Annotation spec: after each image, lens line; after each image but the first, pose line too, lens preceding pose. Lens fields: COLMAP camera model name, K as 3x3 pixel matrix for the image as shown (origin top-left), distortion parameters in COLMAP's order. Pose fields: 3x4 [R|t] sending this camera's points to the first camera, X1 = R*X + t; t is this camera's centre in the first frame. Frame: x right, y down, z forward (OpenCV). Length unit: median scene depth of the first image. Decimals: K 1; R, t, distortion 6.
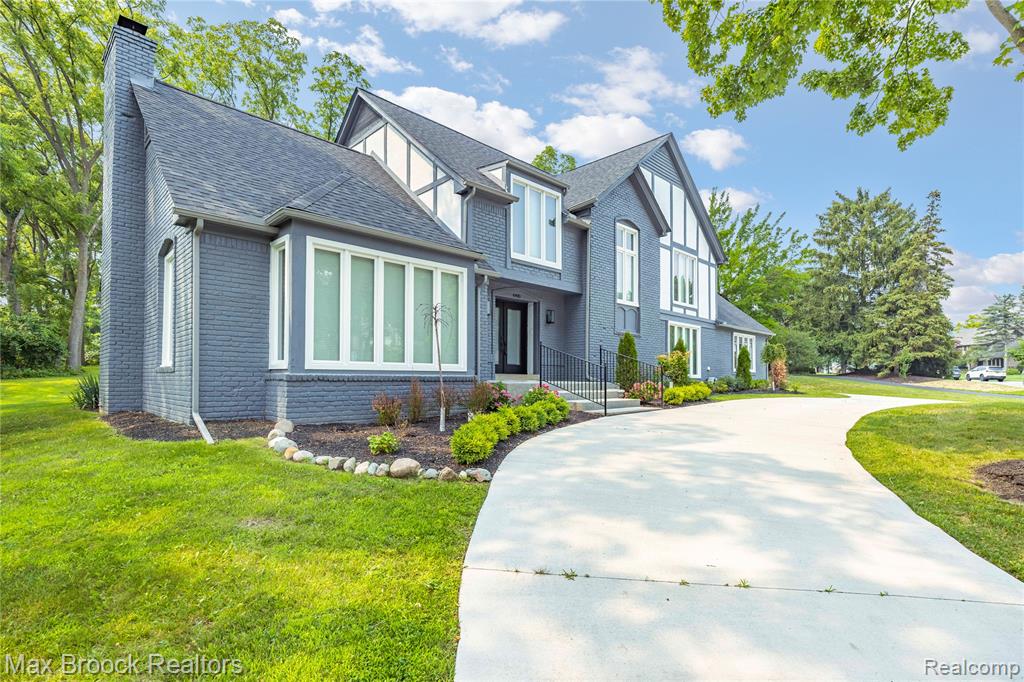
lens RADIAL K [[479.9, 0, 509.2], [0, 479.9, 377.8], [0, 0, 1]] dist [0.000330, 0.000009]
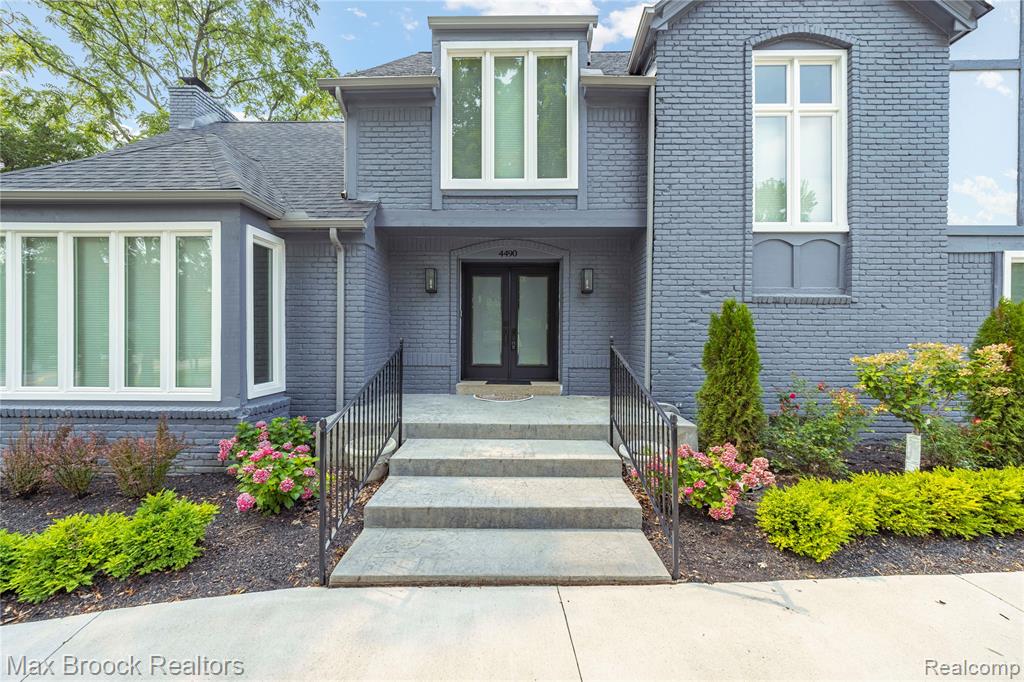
lens RADIAL K [[374.5, 0, 512.0], [0, 374.5, 341.0], [0, 0, 1]] dist [-0.001523, -0.000127]
pose [[0.718230, -0.002092, -0.695802, 0.325338], [0.001528, 0.999998, -0.001430, -0.057990], [0.695804, -0.000036, 0.718232, 0.633659]]
